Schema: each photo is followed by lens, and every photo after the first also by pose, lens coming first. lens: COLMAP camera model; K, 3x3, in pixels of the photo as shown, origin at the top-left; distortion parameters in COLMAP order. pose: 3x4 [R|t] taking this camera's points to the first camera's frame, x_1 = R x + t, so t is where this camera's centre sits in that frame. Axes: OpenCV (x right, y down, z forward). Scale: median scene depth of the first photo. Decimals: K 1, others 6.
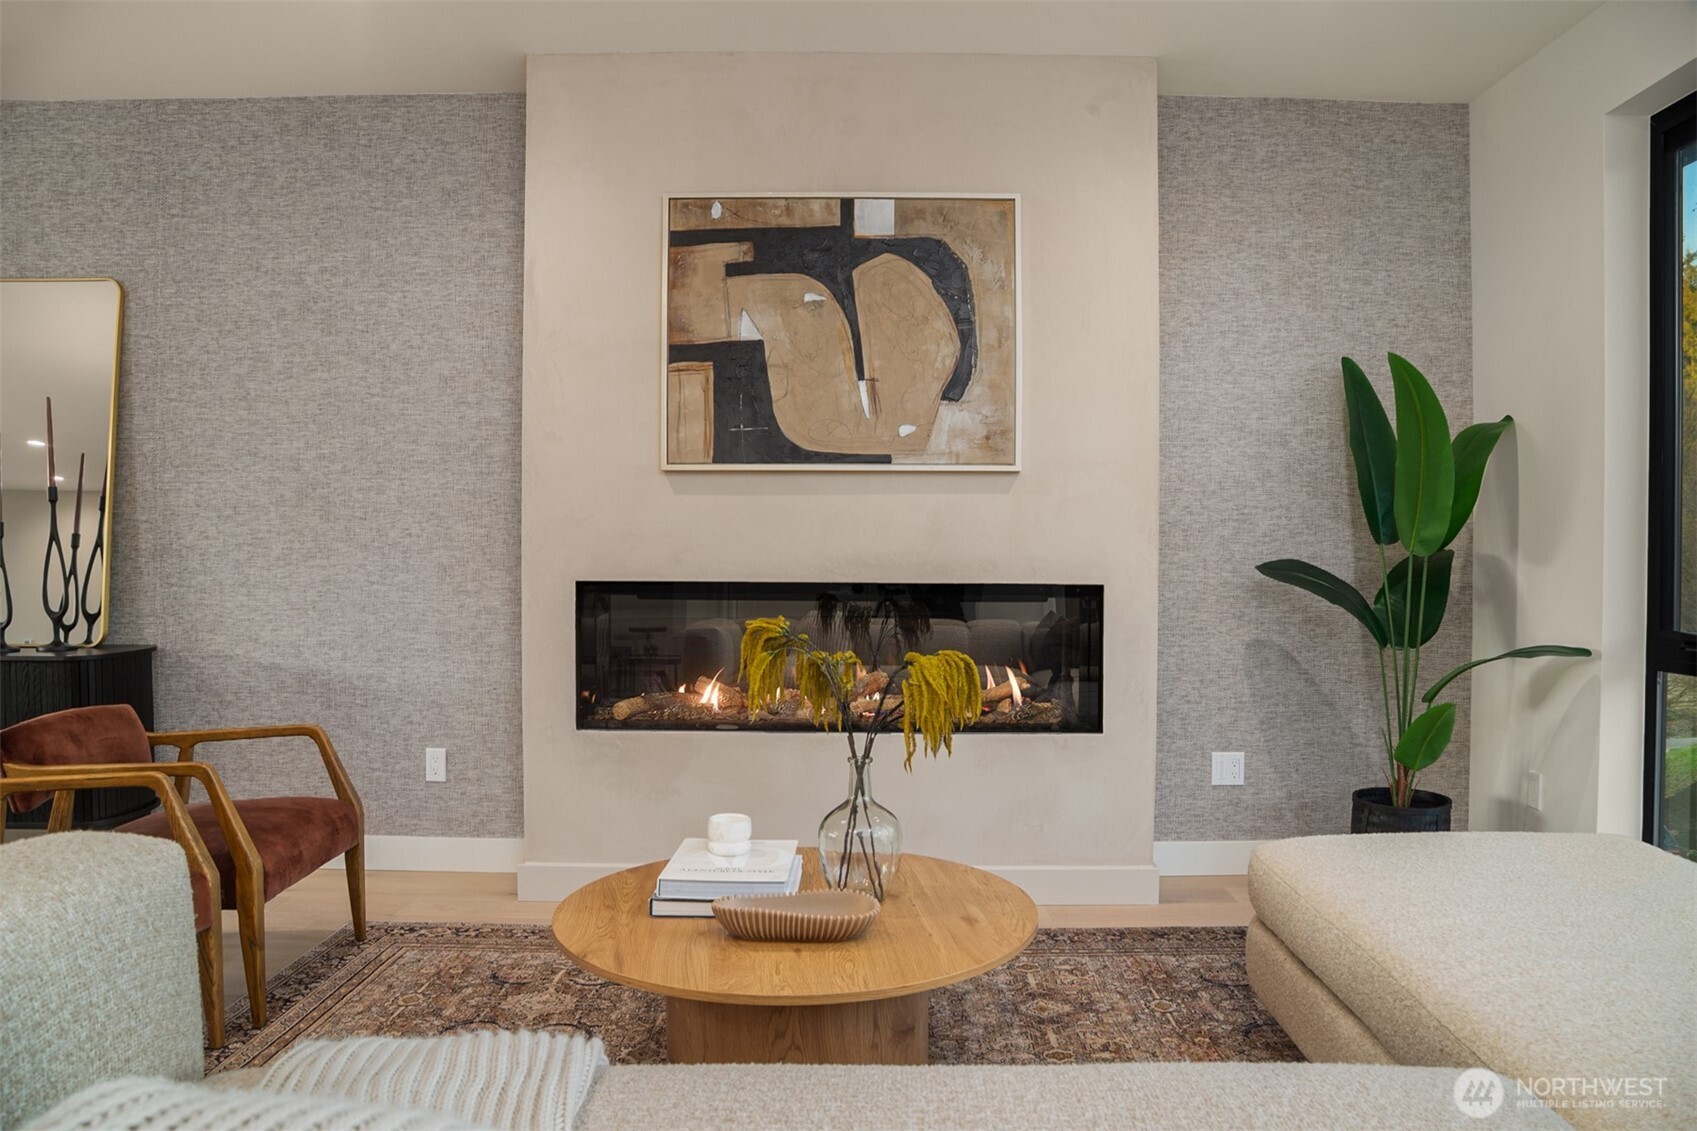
lens RADIAL K [[1270.1, 0, 875.8], [0, 1270.1, 572.1], [0, 0, 1]] dist [-0.140862, 0.106892]
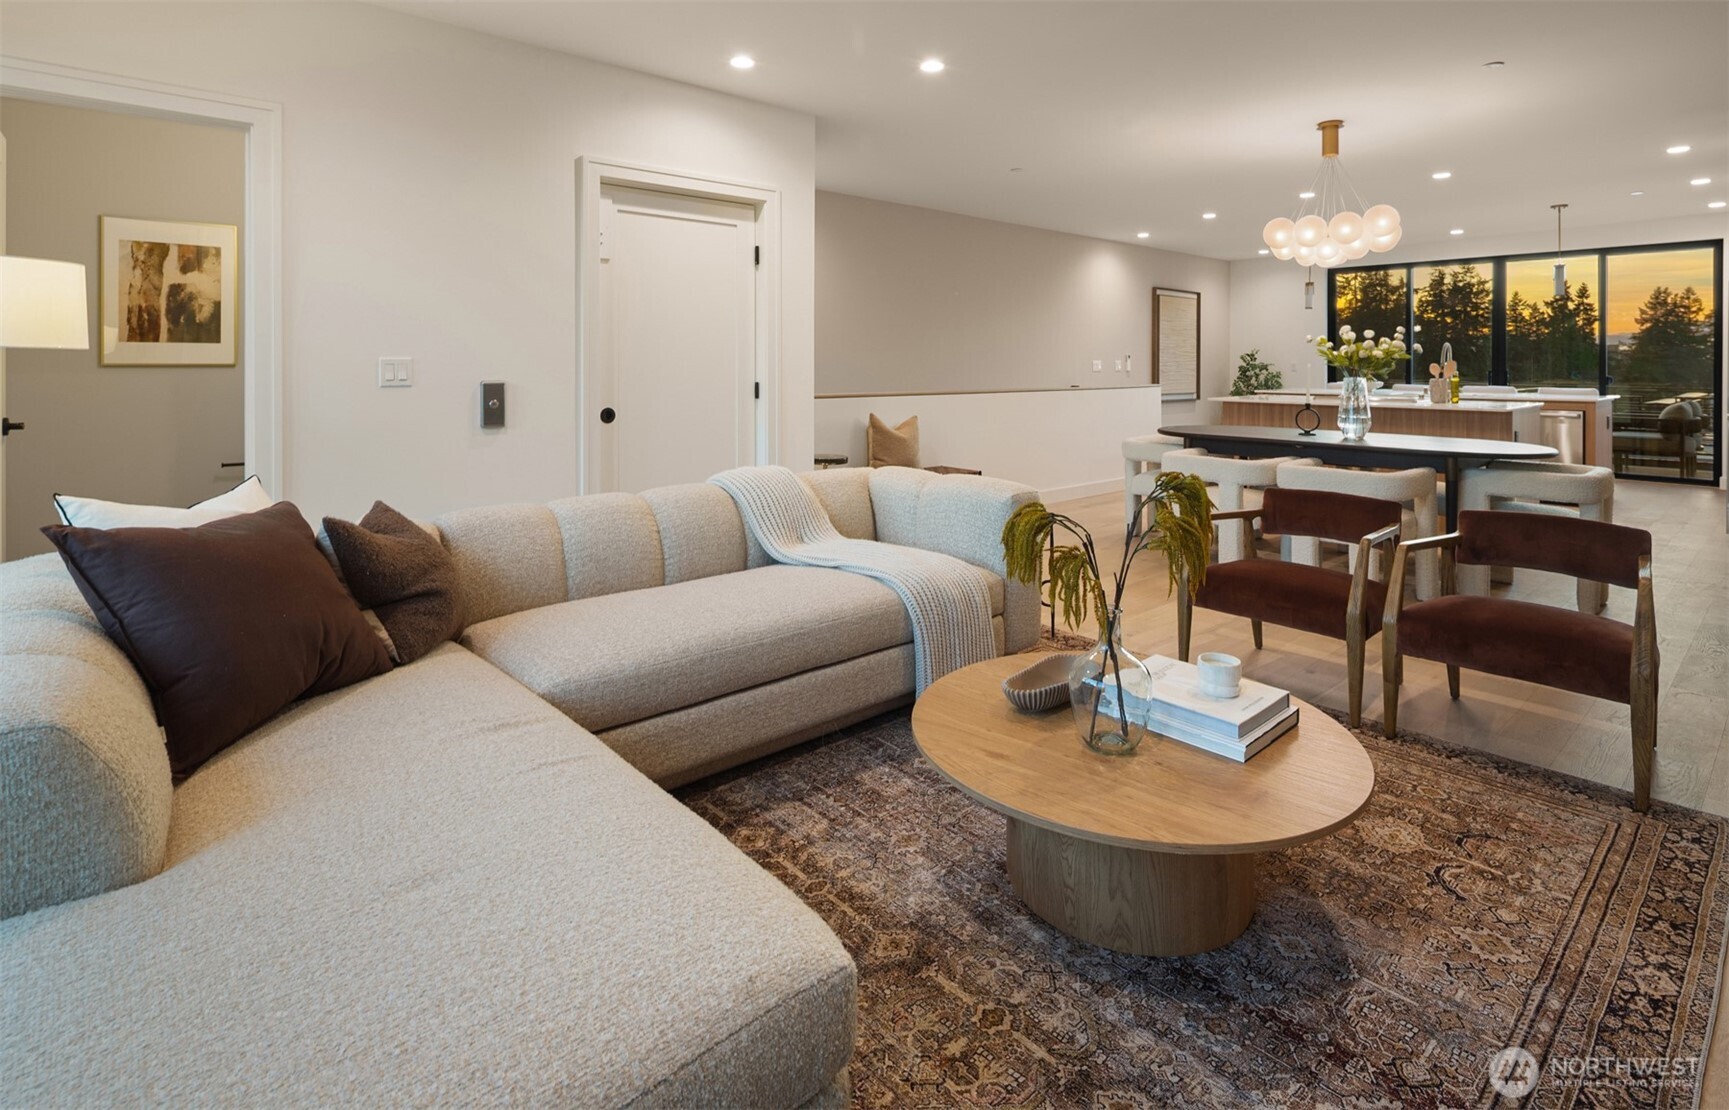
lens RADIAL K [[815.4, 0, 868.8], [0, 815.4, 367.4], [0, 0, 1]] dist [0.000013, -0.000553]
pose [[-0.759511, -0.005672, -0.650470, 0.530424], [-0.015580, 0.999834, 0.009474, -0.048844], [0.650308, 0.017330, -0.759473, 1.260141]]
